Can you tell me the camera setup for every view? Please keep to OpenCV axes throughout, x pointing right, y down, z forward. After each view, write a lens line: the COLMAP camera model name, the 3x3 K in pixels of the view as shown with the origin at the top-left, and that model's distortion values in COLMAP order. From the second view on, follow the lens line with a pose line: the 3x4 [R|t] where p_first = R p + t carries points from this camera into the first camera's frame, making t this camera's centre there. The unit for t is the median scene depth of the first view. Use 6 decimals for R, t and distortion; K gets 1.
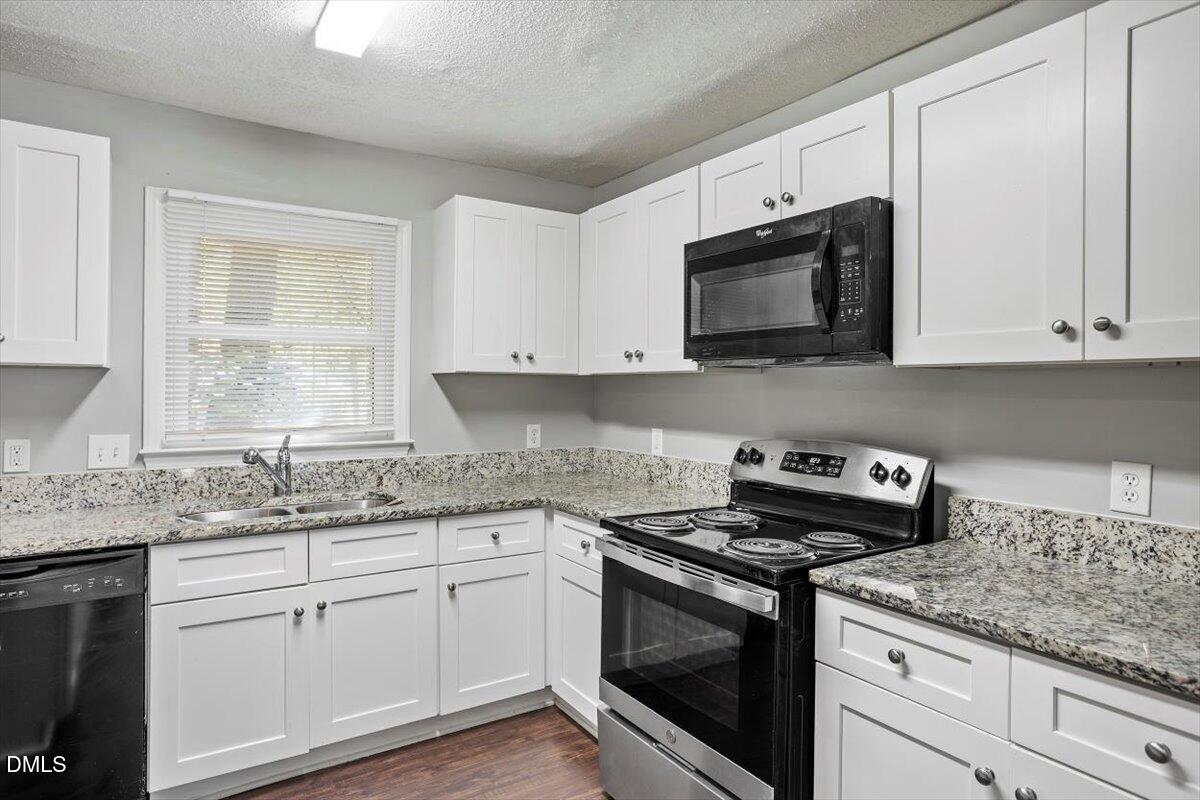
lens RADIAL K [[679.4, 0, 593.7], [0, 679.4, 386.3], [0, 0, 1]] dist [-0.048430, 0.035097]
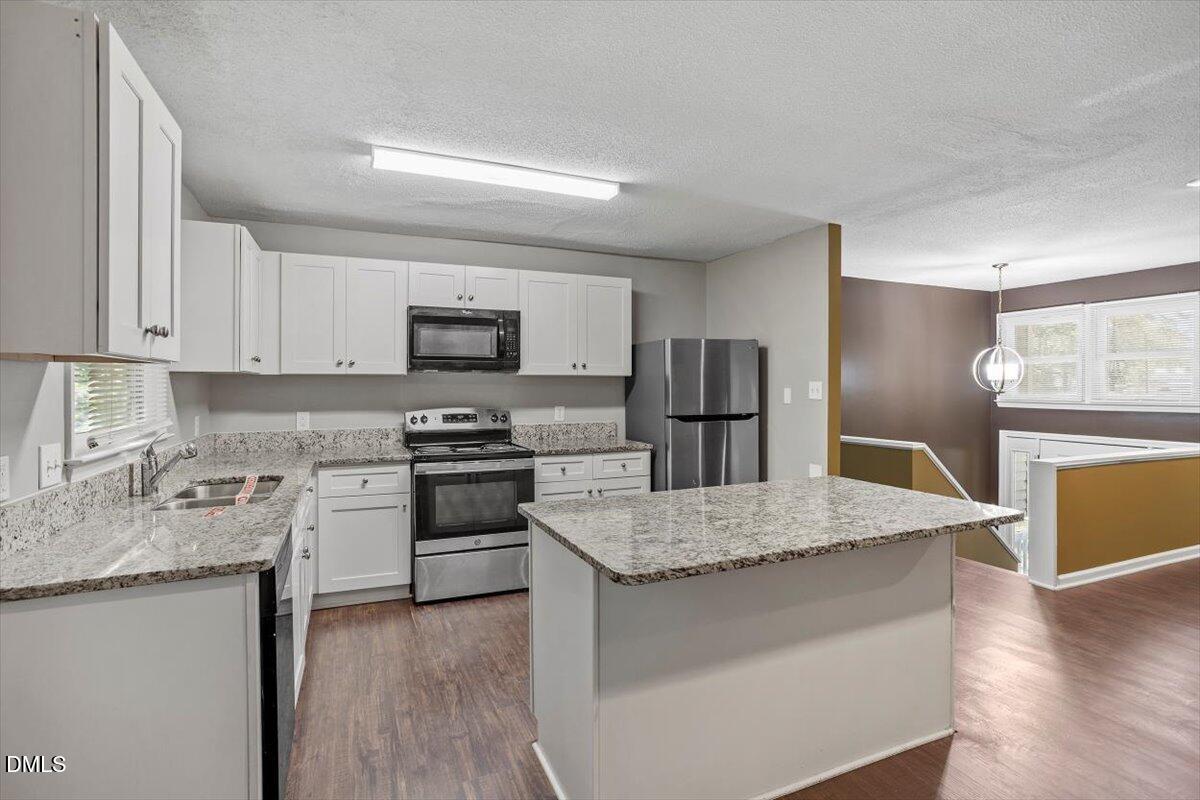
lens RADIAL K [[588.2, 0, 596.7], [0, 588.2, 390.1], [0, 0, 1]] dist [-0.054813, 0.033690]
pose [[0.163761, -0.014807, 0.986389, -1.382522], [-0.000324, 0.999886, 0.015063, -0.004244], [-0.986500, -0.002786, 0.163738, 0.245328]]
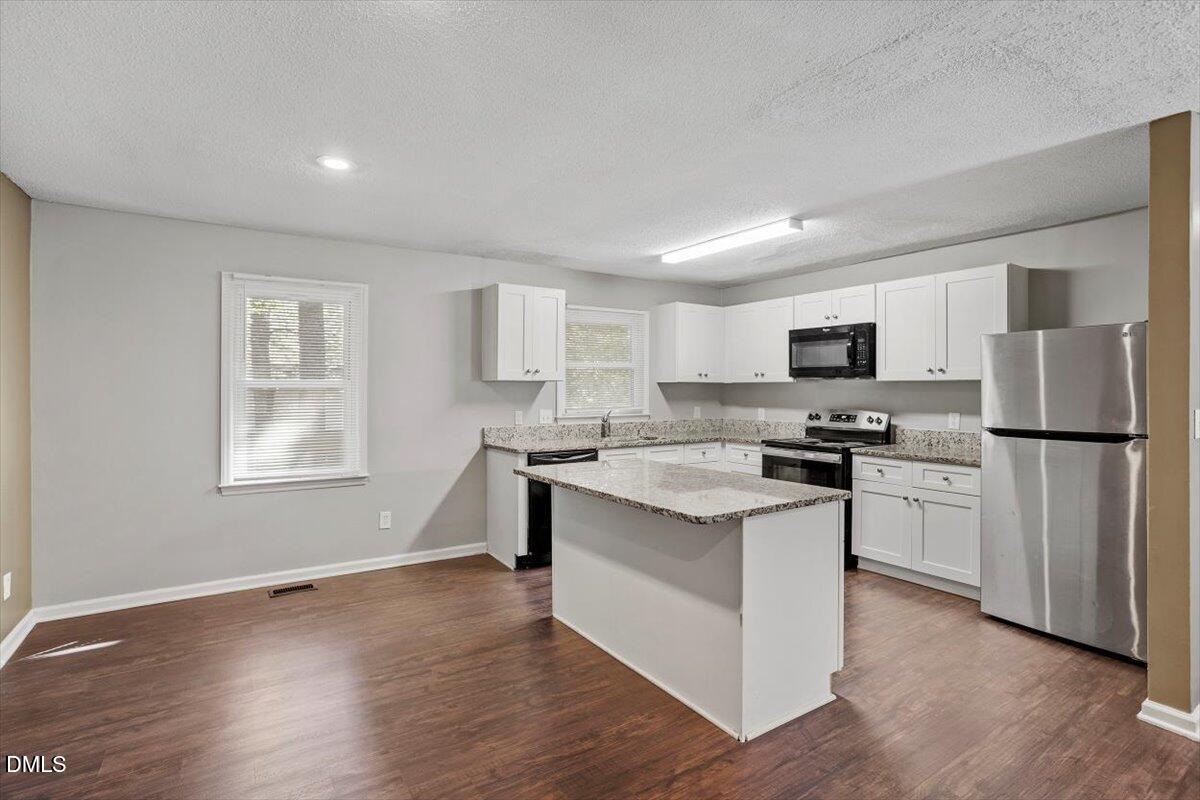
lens RADIAL K [[588.2, 0, 596.7], [0, 588.2, 390.1], [0, 0, 1]] dist [-0.054813, 0.033690]
pose [[0.999973, -0.004593, 0.005726, -0.588373], [0.004567, 0.999979, 0.004531, -0.005834], [-0.005746, -0.004505, 0.999973, -1.137749]]
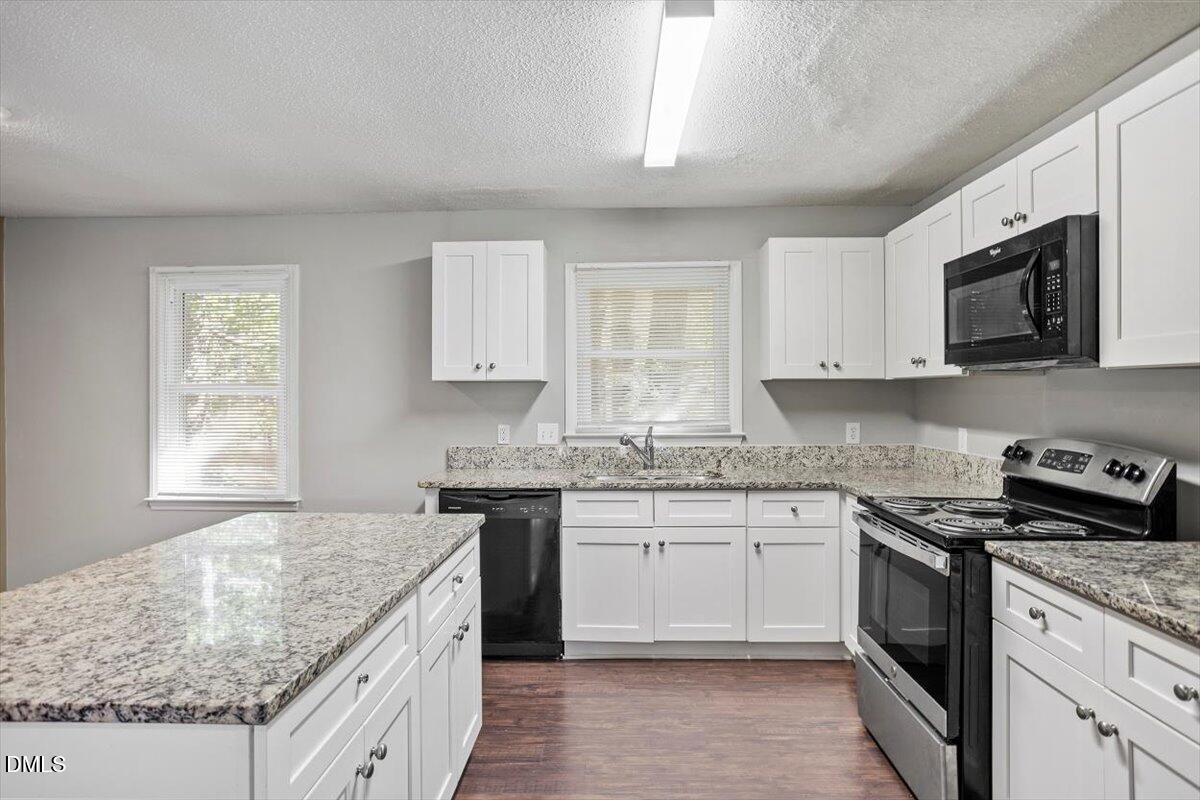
lens RADIAL K [[679.4, 0, 593.7], [0, 679.4, 386.3], [0, 0, 1]] dist [-0.048430, 0.035097]
pose [[0.816757, -0.013475, -0.576824, 0.309736], [0.010152, 0.999908, -0.008983, 0.000254], [0.576892, 0.001481, 0.816819, -0.265174]]
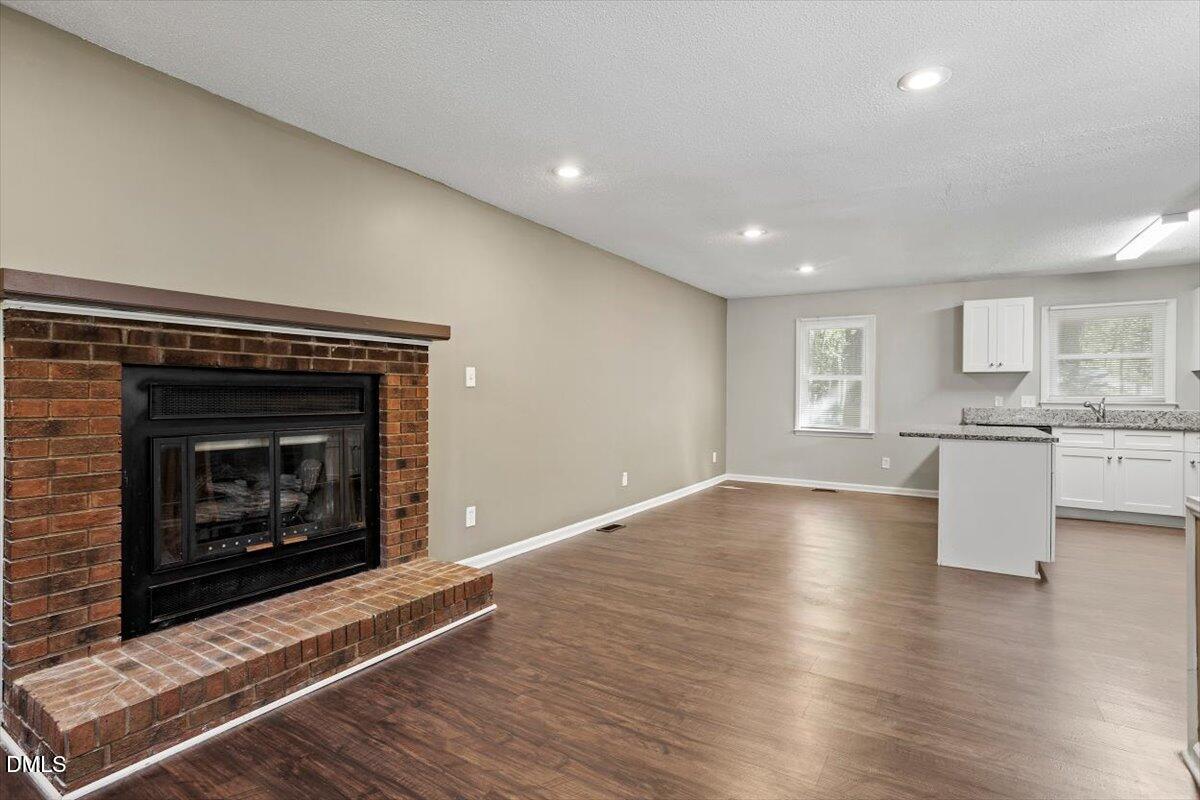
lens RADIAL K [[588.2, 0, 596.7], [0, 588.2, 390.1], [0, 0, 1]] dist [-0.054813, 0.033690]
pose [[0.422581, -0.006360, -0.906303, 0.774549], [-0.004480, 0.999949, -0.009106, 0.083407], [0.906314, 0.007908, 0.422531, -1.819180]]
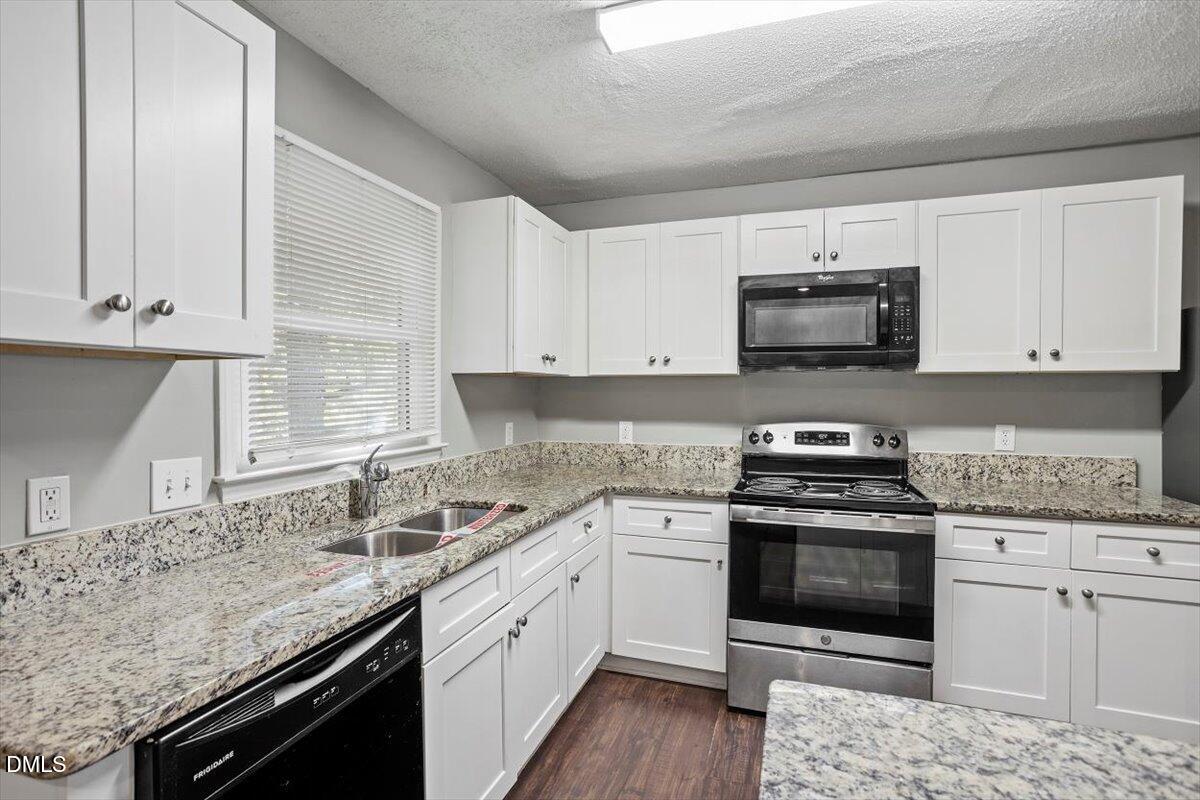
lens RADIAL K [[582.1, 0, 594.8], [0, 582.1, 396.5], [0, 0, 1]] dist [-0.049754, 0.032294]
pose [[0.786777, -0.012506, 0.617111, -0.790766], [0.003550, 0.999870, 0.015737, 0.002341], [-0.617228, -0.010191, 0.786719, 0.302337]]
